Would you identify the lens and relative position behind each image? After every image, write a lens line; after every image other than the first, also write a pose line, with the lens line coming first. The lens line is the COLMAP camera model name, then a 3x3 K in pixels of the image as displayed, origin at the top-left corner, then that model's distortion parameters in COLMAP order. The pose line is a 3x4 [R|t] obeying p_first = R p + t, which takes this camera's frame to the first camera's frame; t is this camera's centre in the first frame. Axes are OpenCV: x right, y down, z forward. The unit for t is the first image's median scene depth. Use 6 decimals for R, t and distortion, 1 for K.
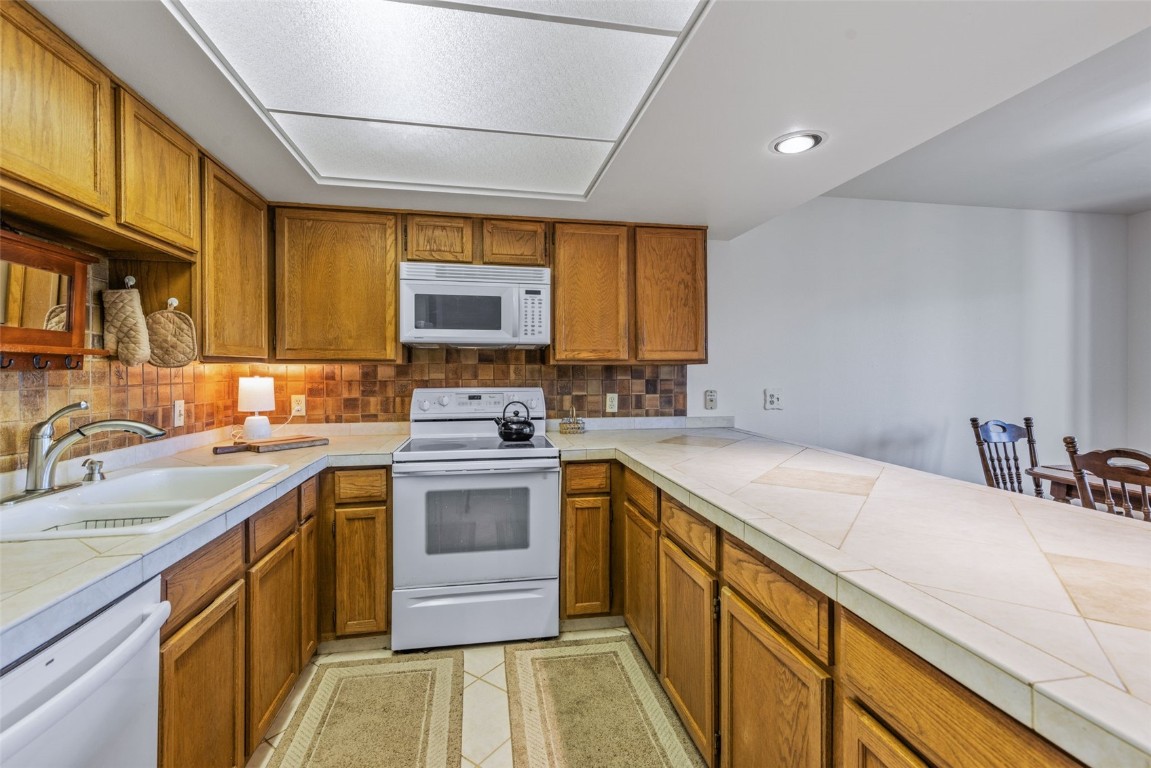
lens RADIAL K [[516.1, 0, 575.6], [0, 516.1, 371.9], [0, 0, 1]] dist [0.006431, -0.000353]
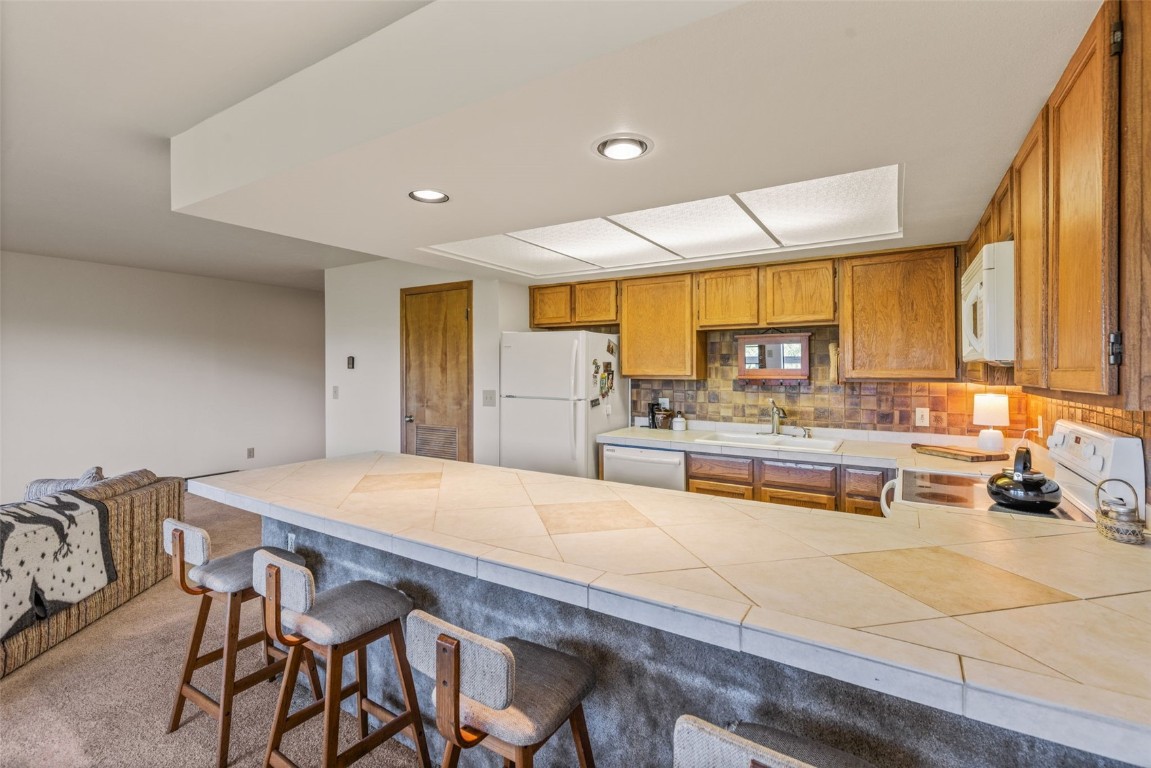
lens RADIAL K [[517.6, 0, 578.1], [0, 517.6, 365.1], [0, 0, 1]] dist [0.009269, -0.000344]
pose [[-0.673642, -0.004524, -0.739044, 0.719929], [0.001947, 0.999967, -0.007896, -0.041205], [0.739056, -0.006758, -0.673611, 0.981637]]
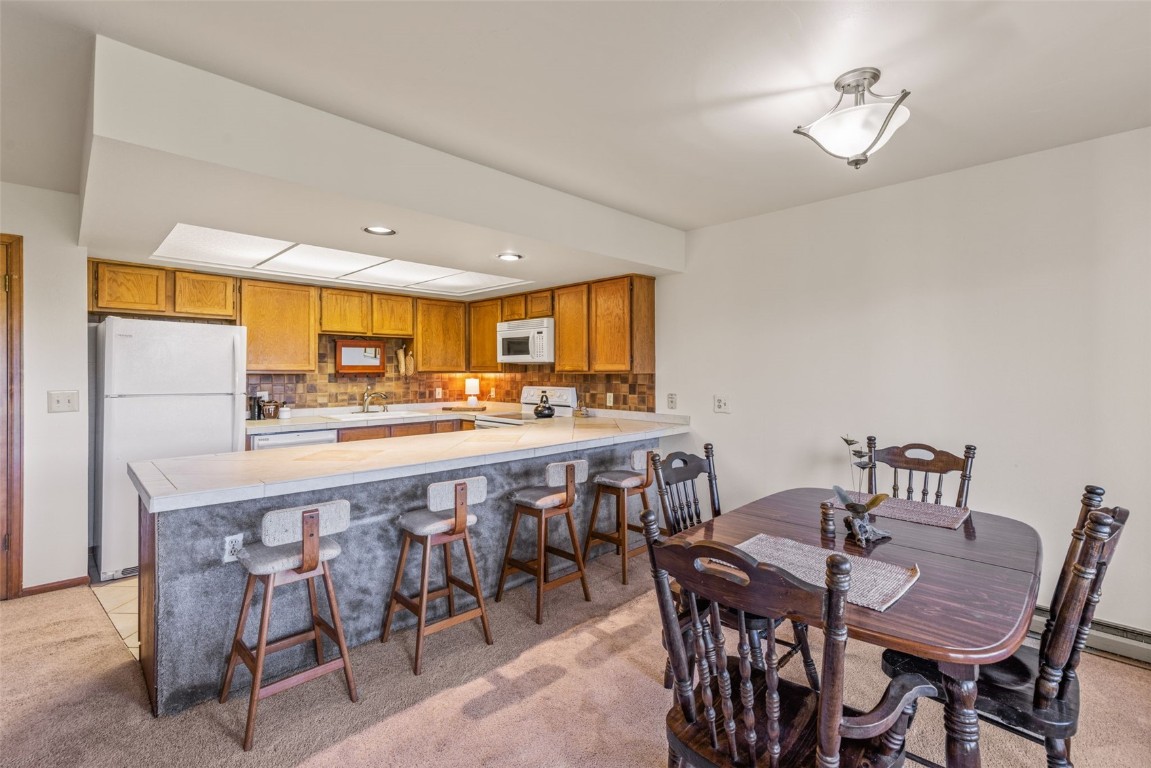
lens RADIAL K [[516.1, 0, 575.6], [0, 516.1, 371.9], [0, 0, 1]] dist [0.006431, -0.000353]
pose [[0.561241, 0.002340, -0.827649, 1.313725], [0.000913, 0.999994, 0.003446, -0.024906], [0.827652, -0.002689, 0.561236, 0.109222]]
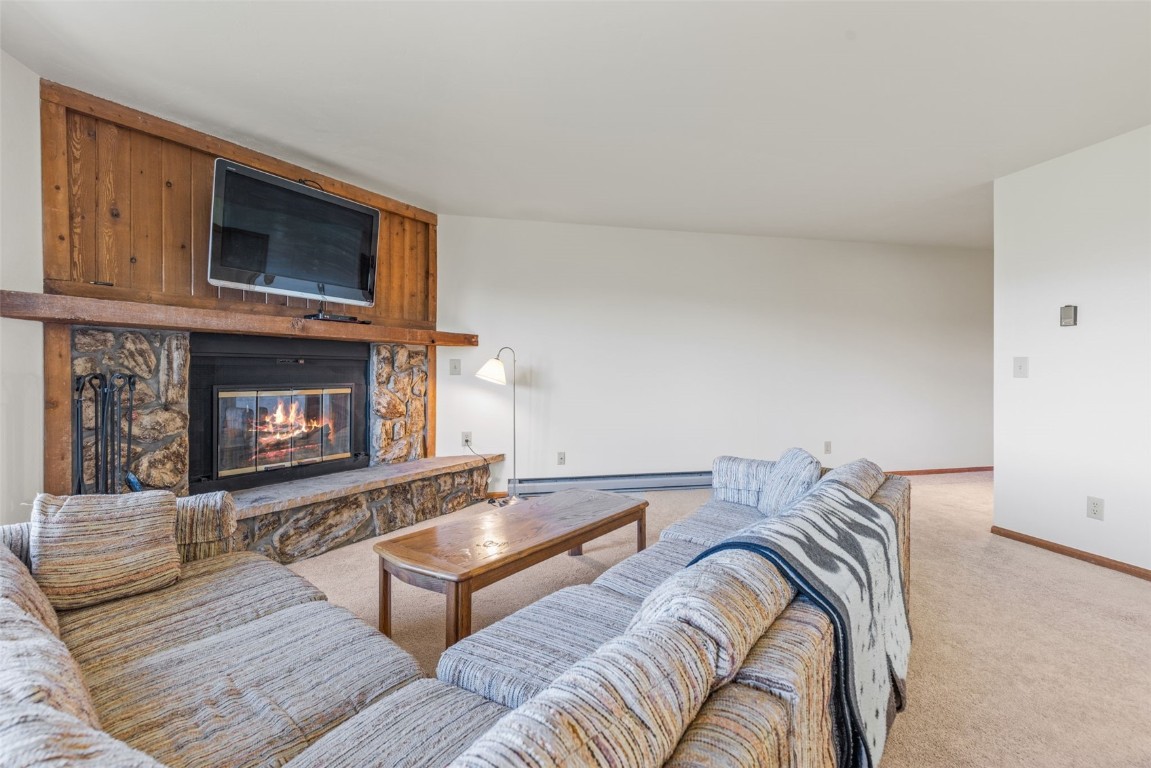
lens RADIAL K [[516.1, 0, 575.6], [0, 516.1, 371.9], [0, 0, 1]] dist [0.006431, -0.000353]
pose [[-0.998873, -0.000360, -0.047466, 0.992936], [-0.000179, 0.999993, -0.003807, 0.052271], [0.047467, -0.003794, -0.998866, 0.242898]]
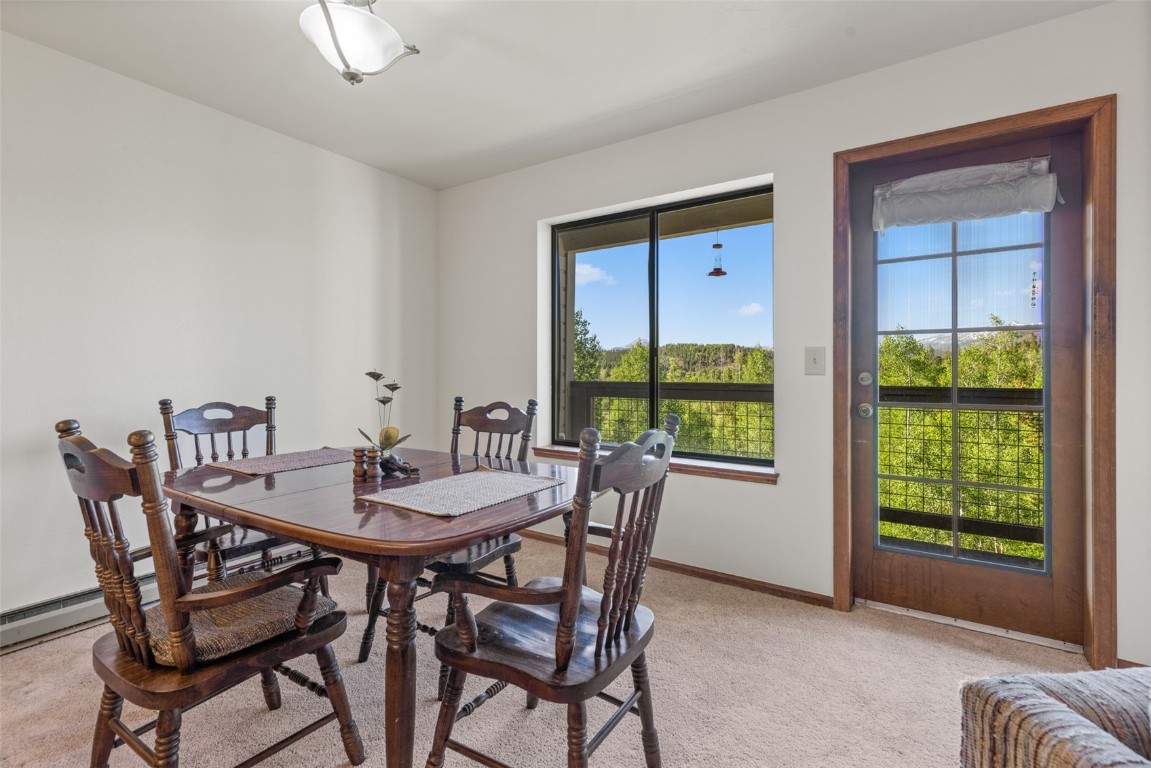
lens RADIAL K [[516.1, 0, 575.6], [0, 516.1, 371.9], [0, 0, 1]] dist [0.006431, -0.000353]
pose [[0.700237, -0.001163, 0.713910, 0.719824], [-0.002831, 0.999986, 0.004406, 0.052713], [-0.713905, -0.005106, 0.700224, 0.164458]]
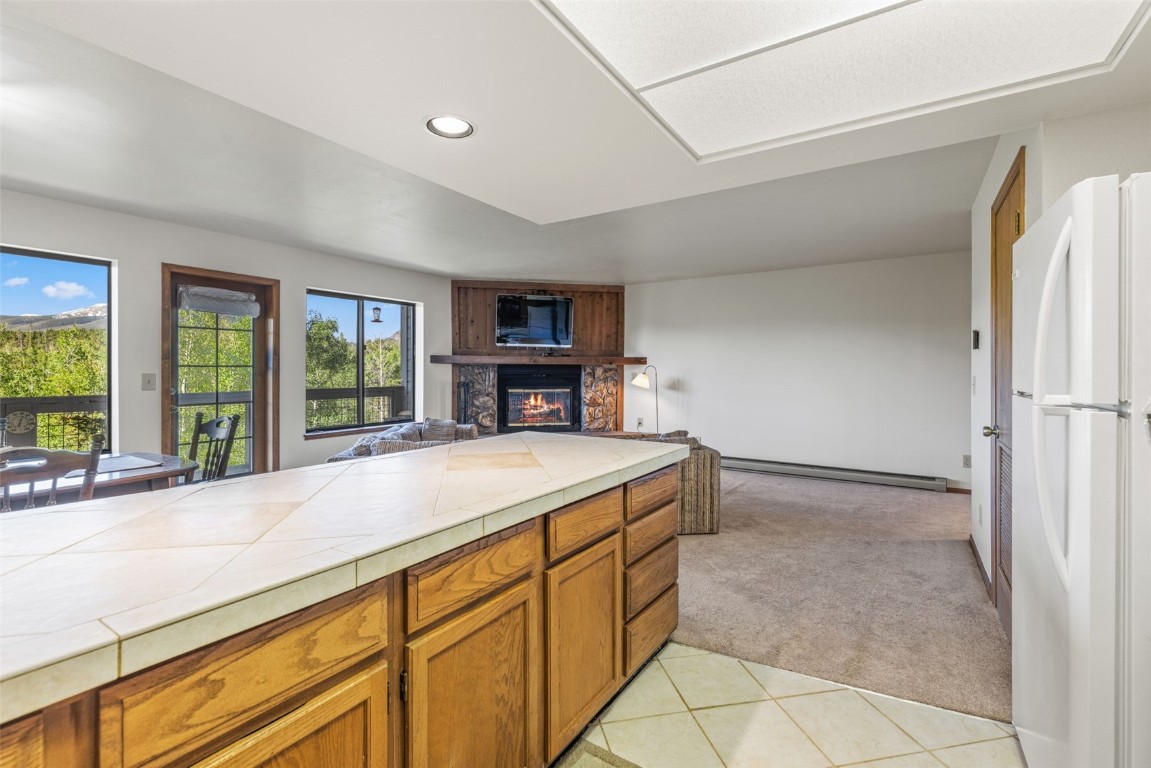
lens RADIAL K [[516.1, 0, 575.6], [0, 516.1, 371.9], [0, 0, 1]] dist [0.006431, -0.000353]
pose [[-0.723650, -0.000442, 0.690167, -0.212319], [-0.002615, 0.999994, -0.002102, 0.011891], [-0.690162, -0.003326, -0.723647, 0.688242]]
